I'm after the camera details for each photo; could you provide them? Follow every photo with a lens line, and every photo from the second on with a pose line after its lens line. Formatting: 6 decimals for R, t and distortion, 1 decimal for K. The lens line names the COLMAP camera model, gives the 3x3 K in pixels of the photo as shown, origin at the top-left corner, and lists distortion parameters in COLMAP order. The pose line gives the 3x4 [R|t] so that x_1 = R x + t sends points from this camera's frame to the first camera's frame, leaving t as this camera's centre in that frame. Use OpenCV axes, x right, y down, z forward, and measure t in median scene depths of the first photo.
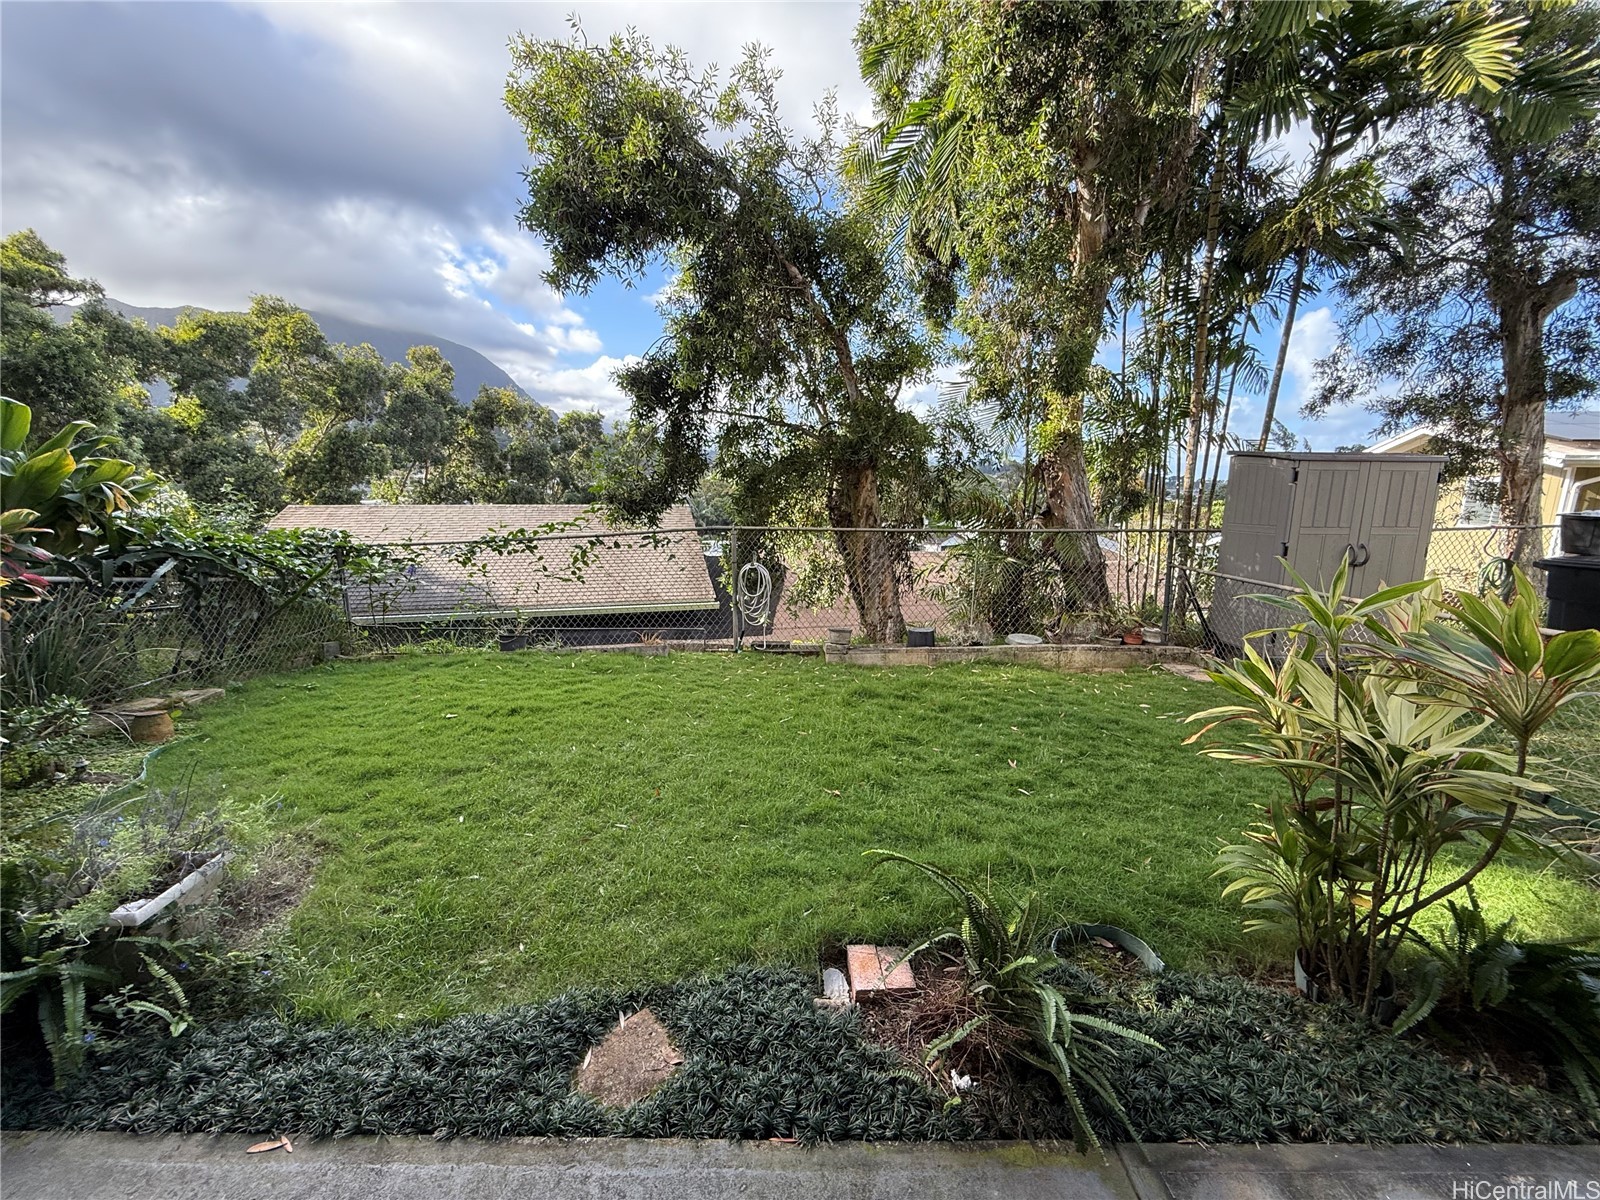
lens RADIAL K [[636.7, 0, 798.0], [0, 636.7, 600.4], [0, 0, 1]] dist [0.002508, 0.000110]
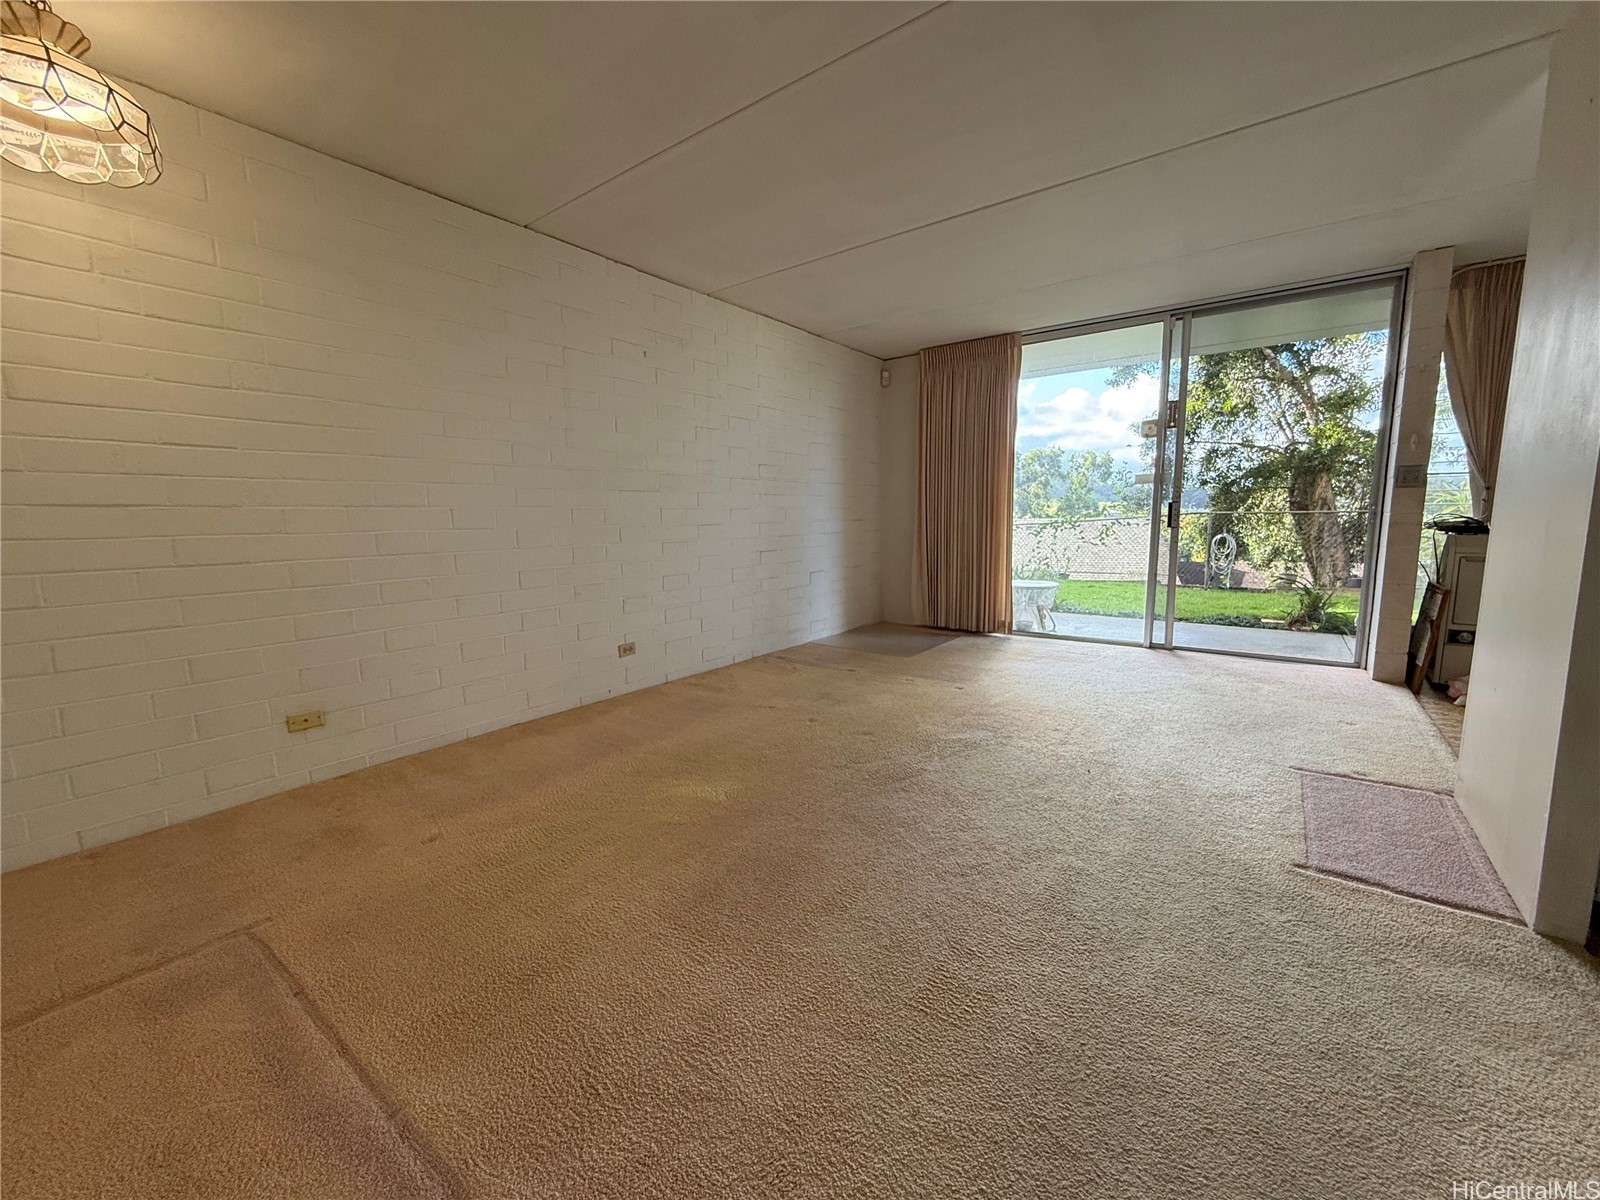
lens RADIAL K [[636.7, 0, 792.9], [0, 636.7, 595.3], [0, 0, 1]] dist [0.002508, 0.000110]
pose [[0.796516, 0.057452, -0.601882, 0.036487], [-0.094828, 0.995026, -0.030513, 0.219775], [0.597135, 0.081379, 0.798002, -0.813142]]
